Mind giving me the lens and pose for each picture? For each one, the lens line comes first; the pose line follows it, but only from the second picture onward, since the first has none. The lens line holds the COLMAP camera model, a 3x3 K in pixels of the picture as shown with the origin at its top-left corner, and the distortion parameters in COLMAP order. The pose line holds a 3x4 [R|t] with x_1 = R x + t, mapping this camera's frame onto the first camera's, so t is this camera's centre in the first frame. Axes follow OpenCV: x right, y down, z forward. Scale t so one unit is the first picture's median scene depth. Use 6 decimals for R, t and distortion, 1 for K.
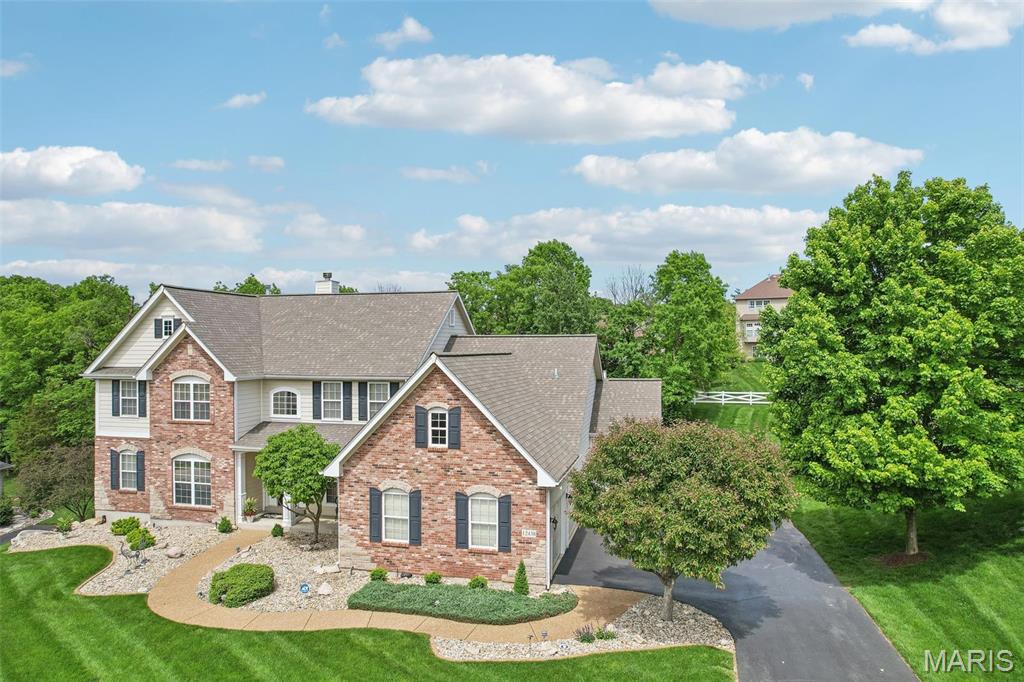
lens RADIAL K [[656.7, 0, 510.2], [0, 656.7, 346.4], [0, 0, 1]] dist [-0.059669, 0.042495]
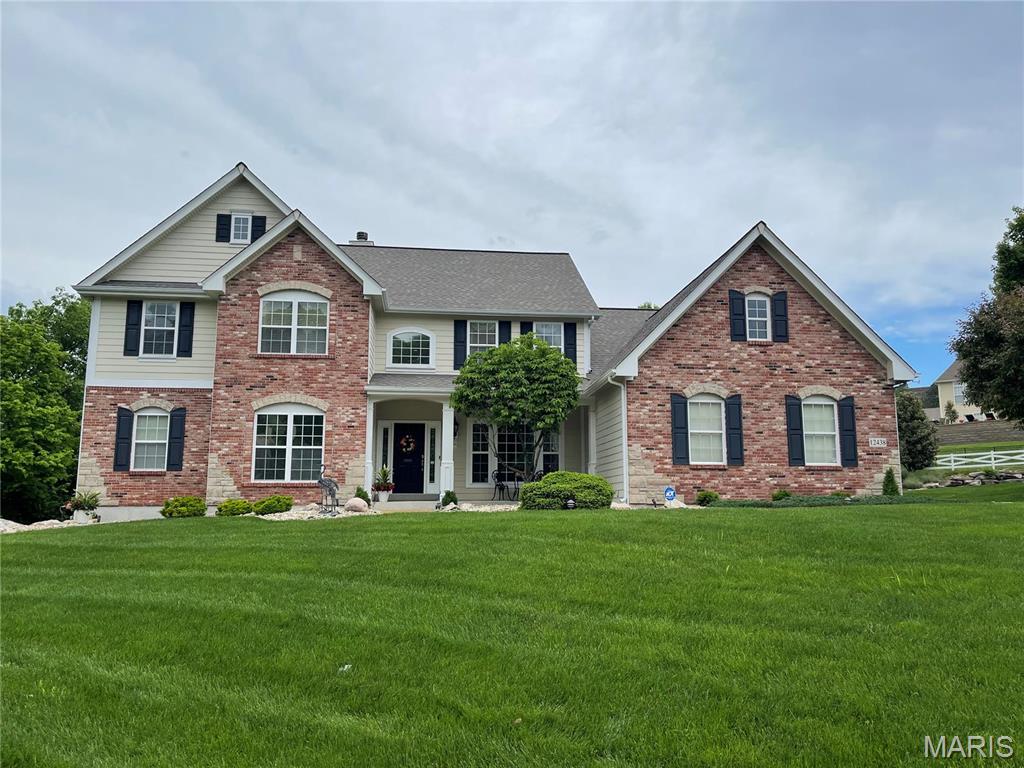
lens RADIAL K [[773.7, 0, 517.3], [0, 773.7, 389.7], [0, 0, 1]] dist [0.049592, -0.024245]
pose [[0.942053, 0.051806, 0.331440, -0.679973], [-0.001019, 0.988441, -0.151603, 0.346349], [-0.335463, 0.142480, 0.931217, 0.214175]]
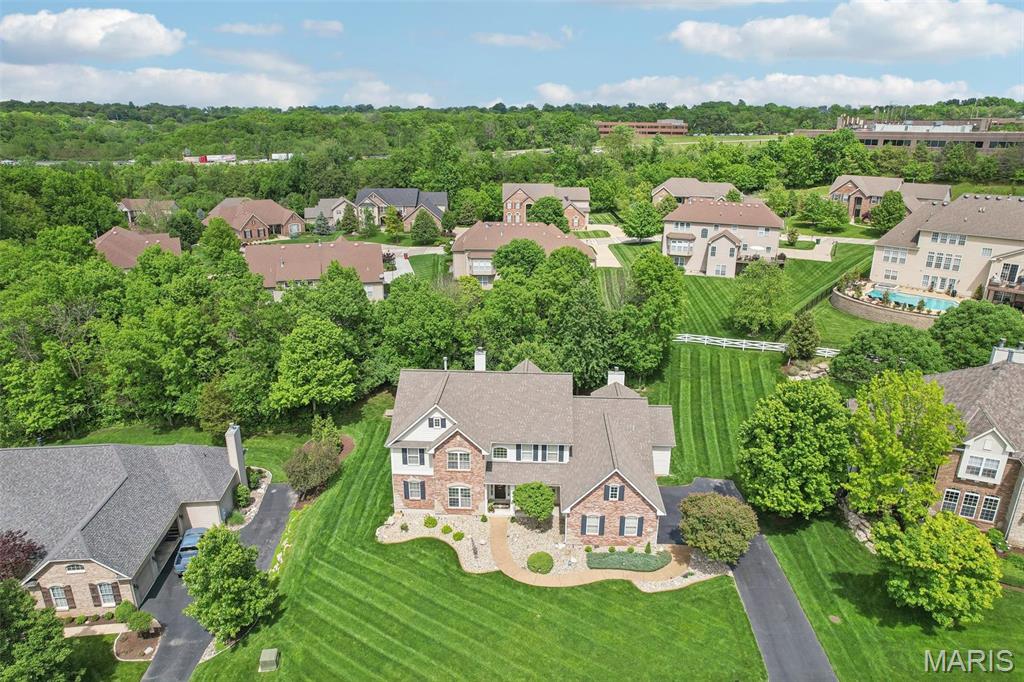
lens RADIAL K [[656.7, 0, 512.4], [0, 656.7, 344.0], [0, 0, 1]] dist [-0.059669, 0.042495]
pose [[0.982689, -0.053896, 0.177249, -0.836952], [-0.006396, 0.946309, 0.323200, -1.114806], [-0.185151, -0.318739, 0.929583, -0.934434]]
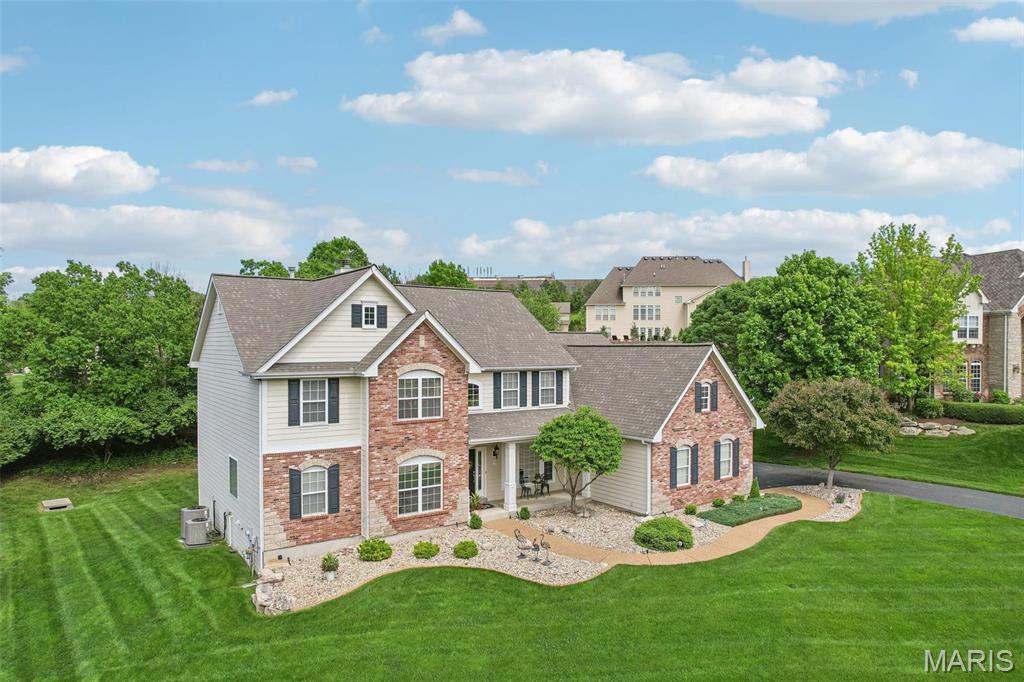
lens RADIAL K [[656.7, 0, 509.9], [0, 656.7, 348.7], [0, 0, 1]] dist [-0.059669, 0.042495]
pose [[0.662663, -0.001349, 0.748917, -1.383772], [0.000008, 0.999998, 0.001794, 0.018086], [-0.748918, -0.001183, 0.662662, 0.378124]]
